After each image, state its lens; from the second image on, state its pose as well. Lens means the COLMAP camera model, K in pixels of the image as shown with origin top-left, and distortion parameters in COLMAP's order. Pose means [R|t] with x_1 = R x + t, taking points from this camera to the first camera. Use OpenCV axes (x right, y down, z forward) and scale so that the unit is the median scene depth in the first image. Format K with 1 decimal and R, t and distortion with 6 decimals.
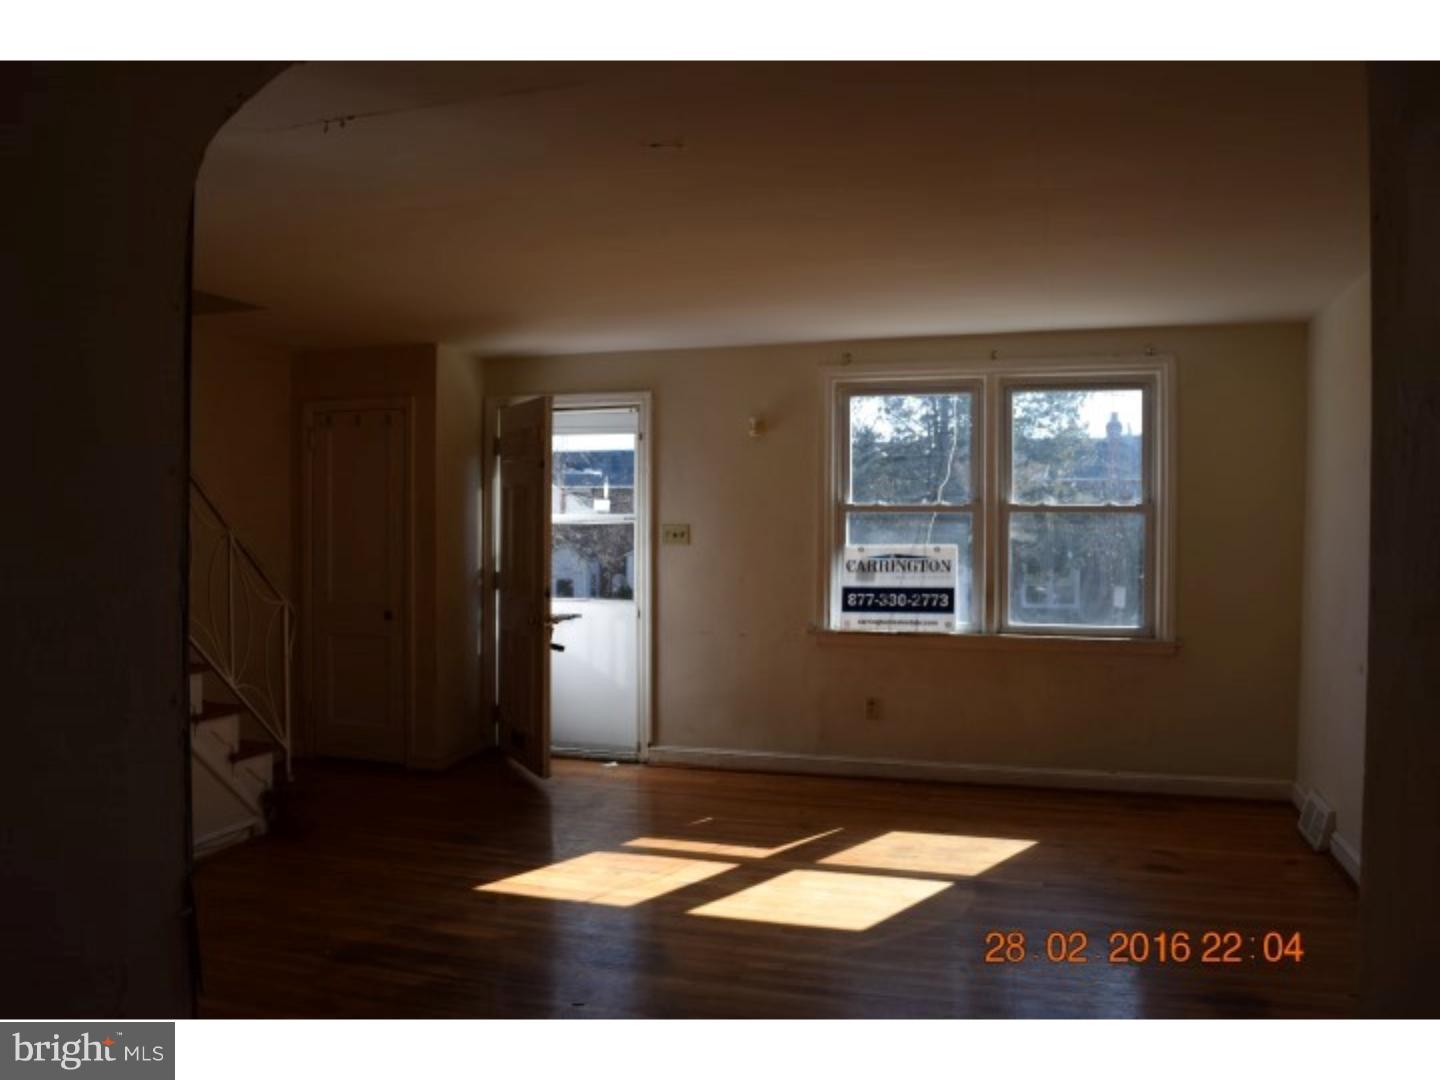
lens RADIAL K [[1144.8, 0, 719.6], [0, 1144.8, 538.3], [0, 0, 1]] dist [-0.073518, -0.006942]
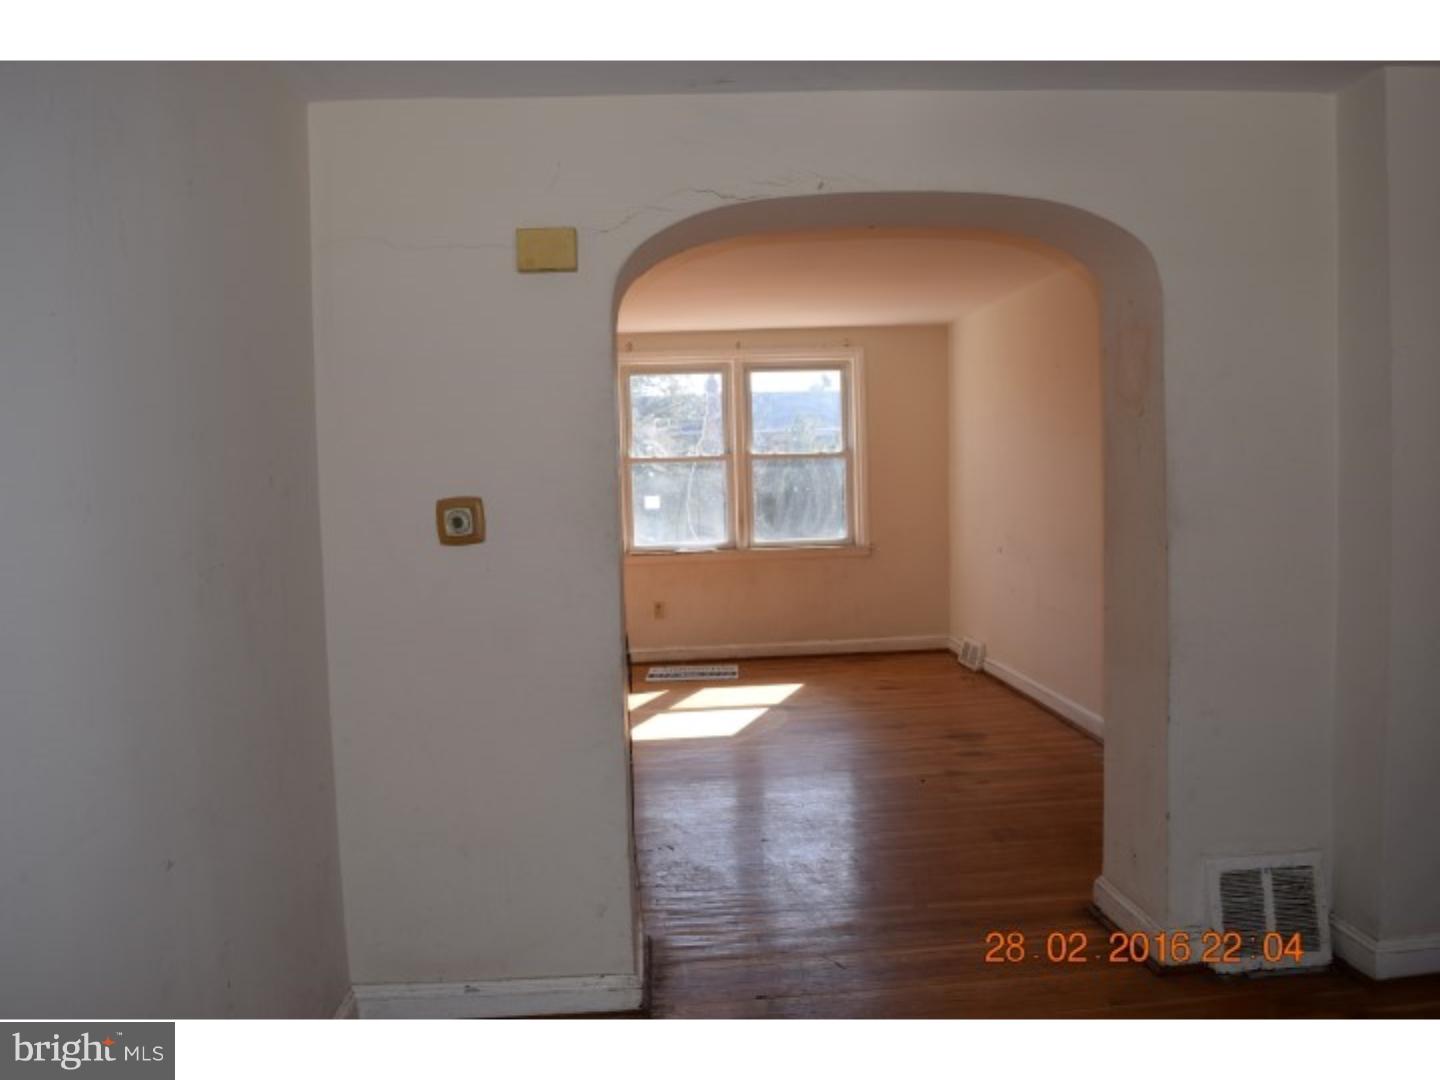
lens RADIAL K [[1144.8, 0, 719.3], [0, 1144.8, 539.8], [0, 0, 1]] dist [-0.073518, -0.006942]
pose [[0.929196, -0.051818, 0.365936, -0.299577], [0.038603, 0.998314, 0.043345, 0.012360], [-0.367565, -0.026149, 0.929630, -0.279267]]
